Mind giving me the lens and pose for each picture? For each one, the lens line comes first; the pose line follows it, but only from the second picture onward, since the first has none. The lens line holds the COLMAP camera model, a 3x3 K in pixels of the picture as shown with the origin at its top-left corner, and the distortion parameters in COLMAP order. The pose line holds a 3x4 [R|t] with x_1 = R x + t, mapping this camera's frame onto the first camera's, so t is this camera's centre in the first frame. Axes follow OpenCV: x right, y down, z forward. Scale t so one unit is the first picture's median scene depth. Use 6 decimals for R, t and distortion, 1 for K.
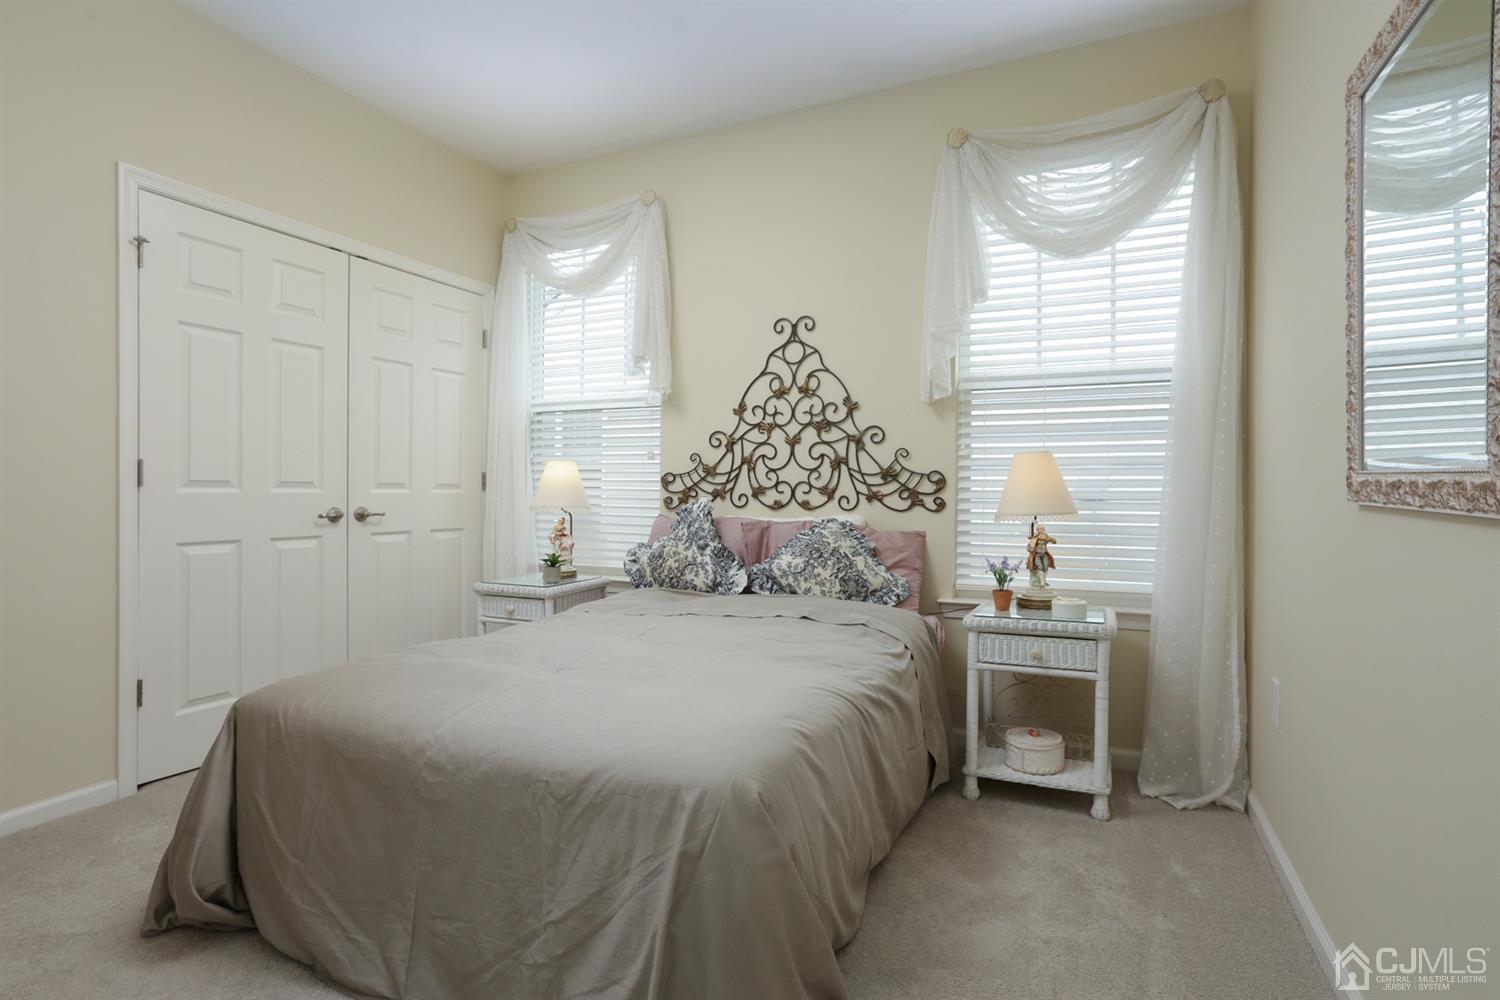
lens RADIAL K [[762.4, 0, 738.4], [0, 762.4, 497.1], [0, 0, 1]] dist [-0.018917, 0.000600]
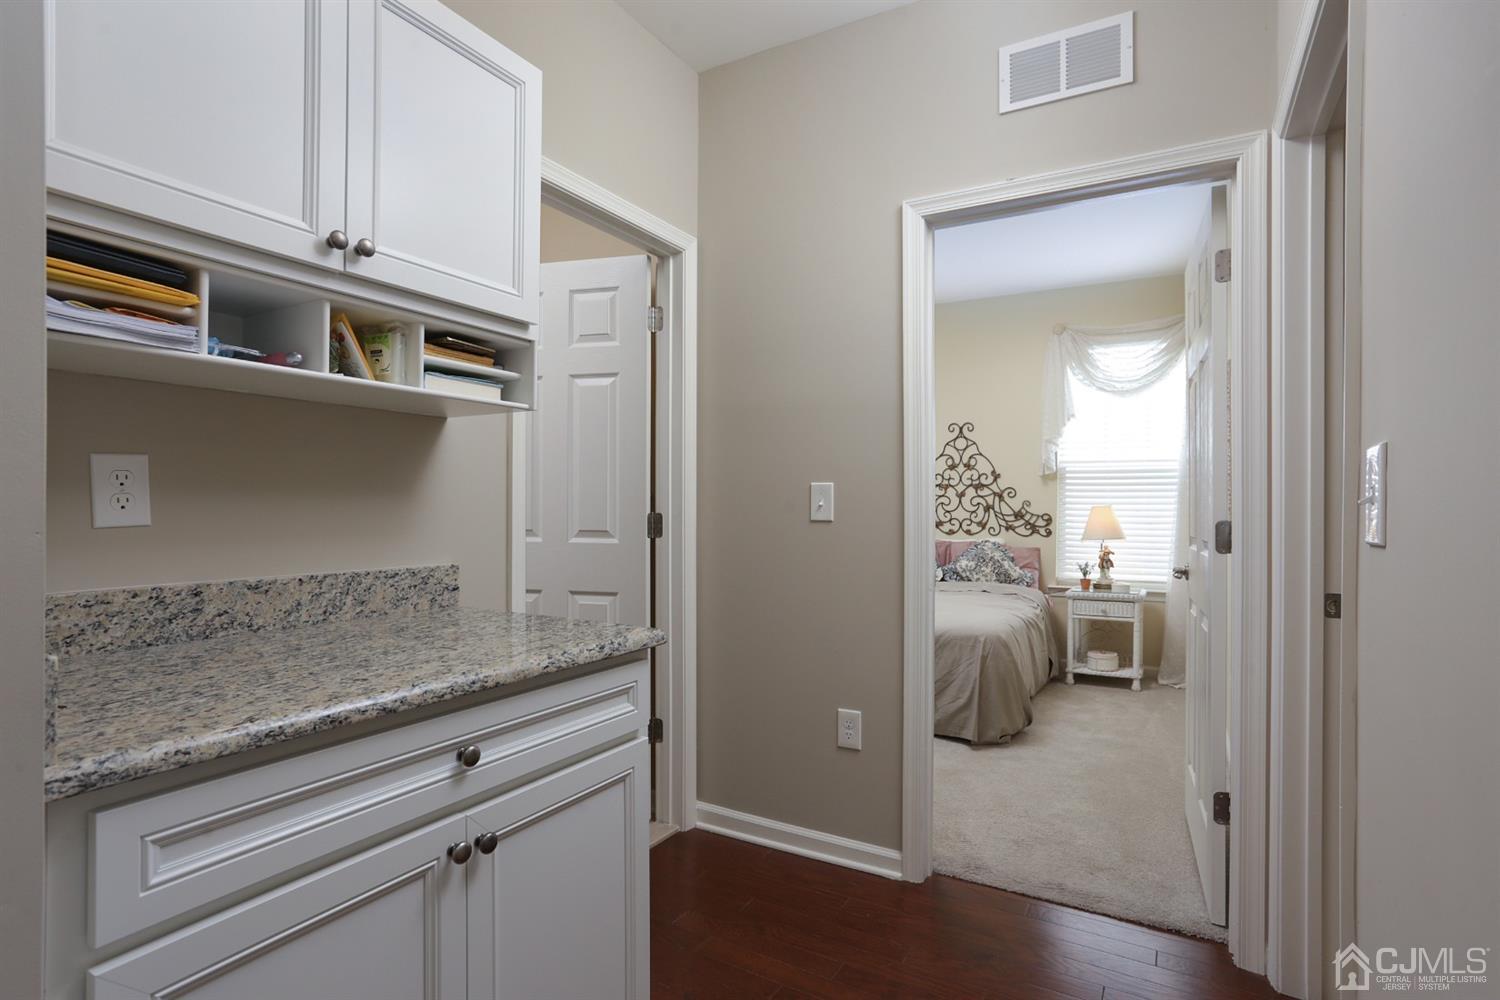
lens RADIAL K [[762.4, 0, 760.1], [0, 762.4, 501.7], [0, 0, 1]] dist [-0.018917, 0.000600]
pose [[0.998417, 0.002563, -0.056186, -0.309402], [-0.003184, 0.999935, -0.010970, -0.040867], [0.056154, 0.011131, 0.998360, -0.814306]]
